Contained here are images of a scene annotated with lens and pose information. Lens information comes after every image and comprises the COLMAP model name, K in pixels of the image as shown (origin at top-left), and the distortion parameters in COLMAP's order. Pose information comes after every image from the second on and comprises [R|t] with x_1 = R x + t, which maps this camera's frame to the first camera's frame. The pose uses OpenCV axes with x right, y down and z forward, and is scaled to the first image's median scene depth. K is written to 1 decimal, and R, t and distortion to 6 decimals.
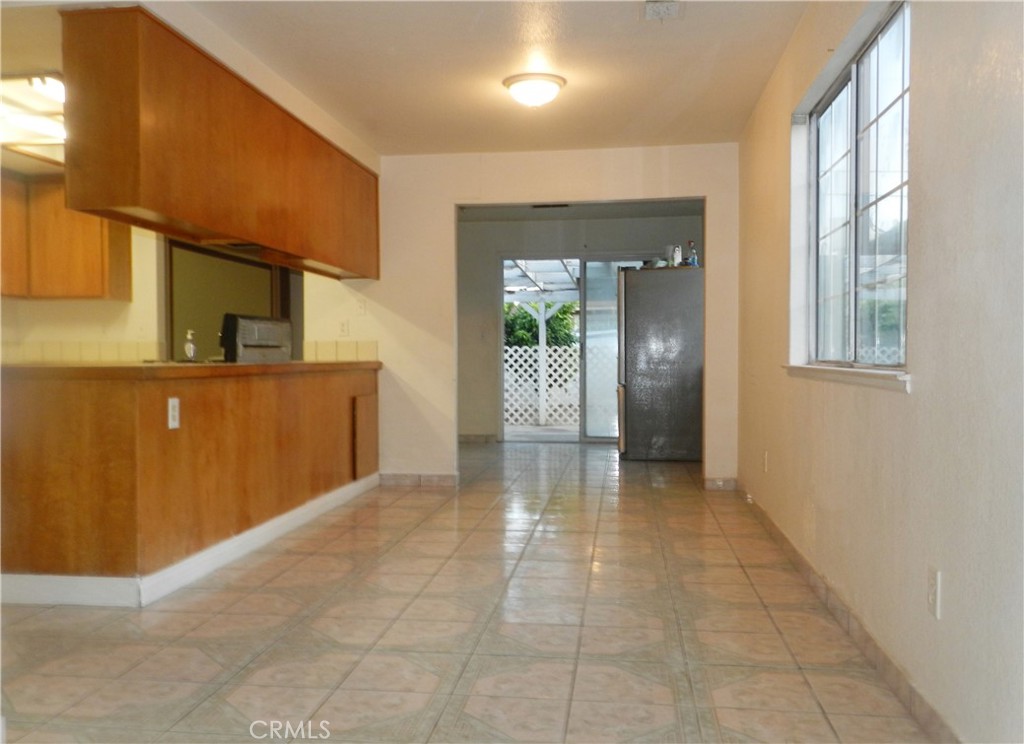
lens RADIAL K [[891.6, 0, 505.5], [0, 891.6, 370.4], [0, 0, 1]] dist [0.004561, -0.019257]
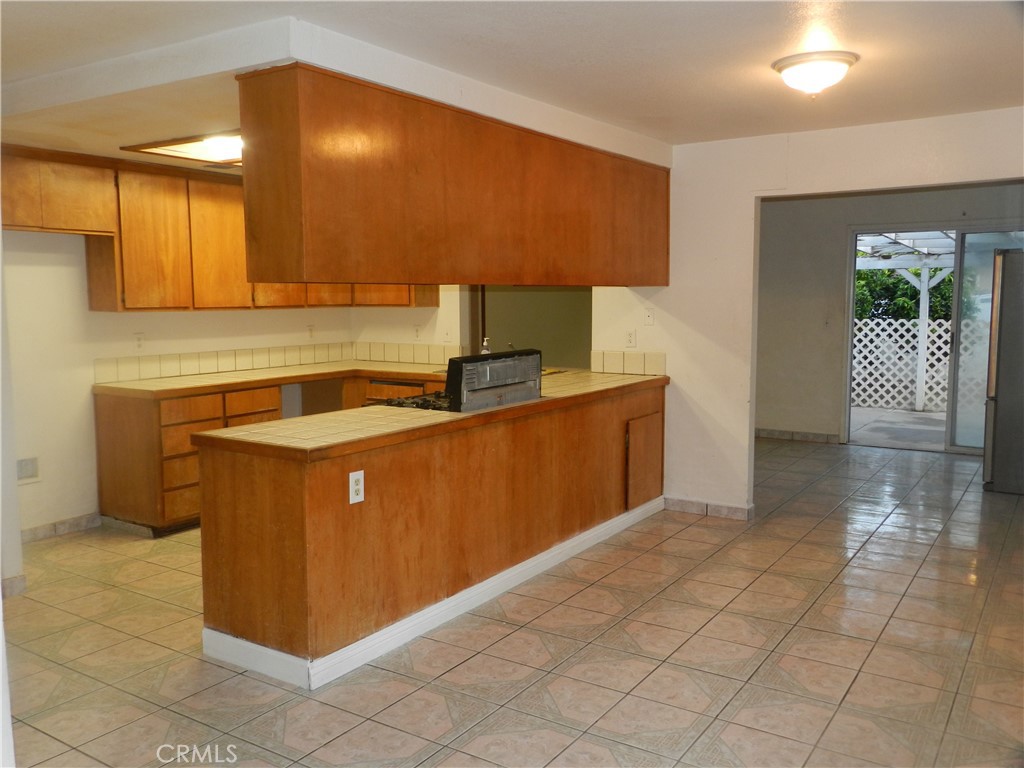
lens RADIAL K [[861.8, 0, 504.0], [0, 861.8, 382.8], [0, 0, 1]] dist [0.004982, 0.008488]
pose [[0.897188, 0.041536, -0.439692, 0.097195], [-0.002328, 0.995999, 0.089337, -0.082342], [0.441644, -0.079128, 0.893694, 0.139728]]
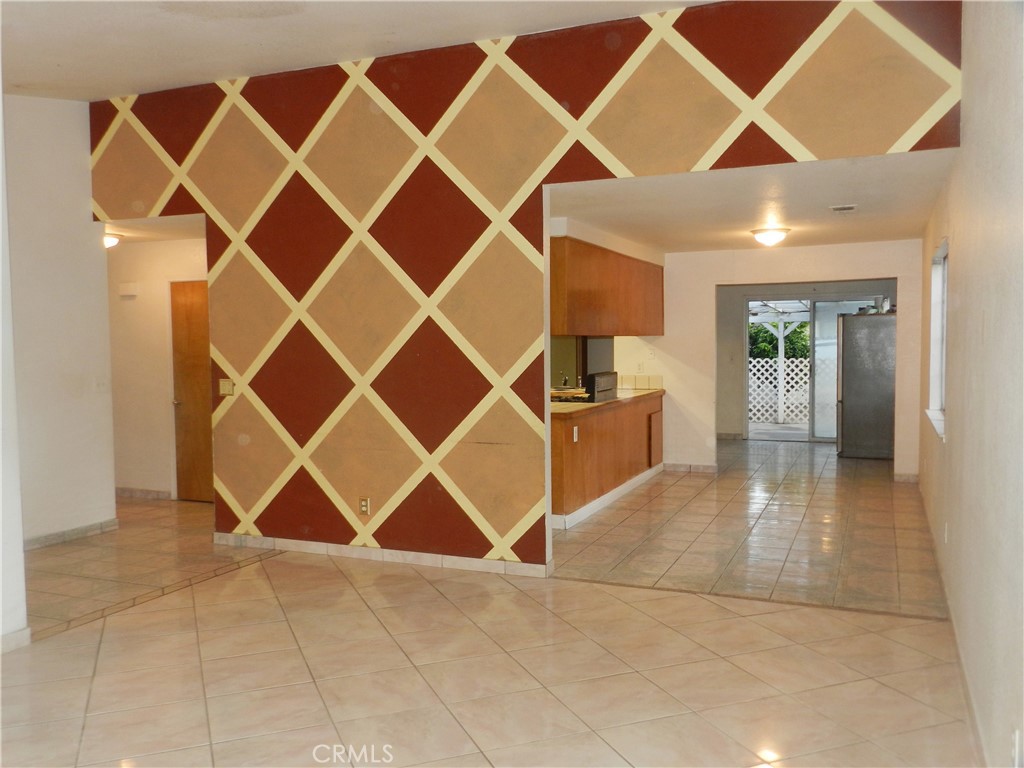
lens RADIAL K [[861.8, 0, 506.9], [0, 861.8, 387.3], [0, 0, 1]] dist [0.004982, 0.008488]
pose [[0.962911, 0.006118, -0.269750, -0.003164], [0.004589, 0.999227, 0.039045, -0.073005], [0.269780, -0.038835, 0.962138, -0.485124]]
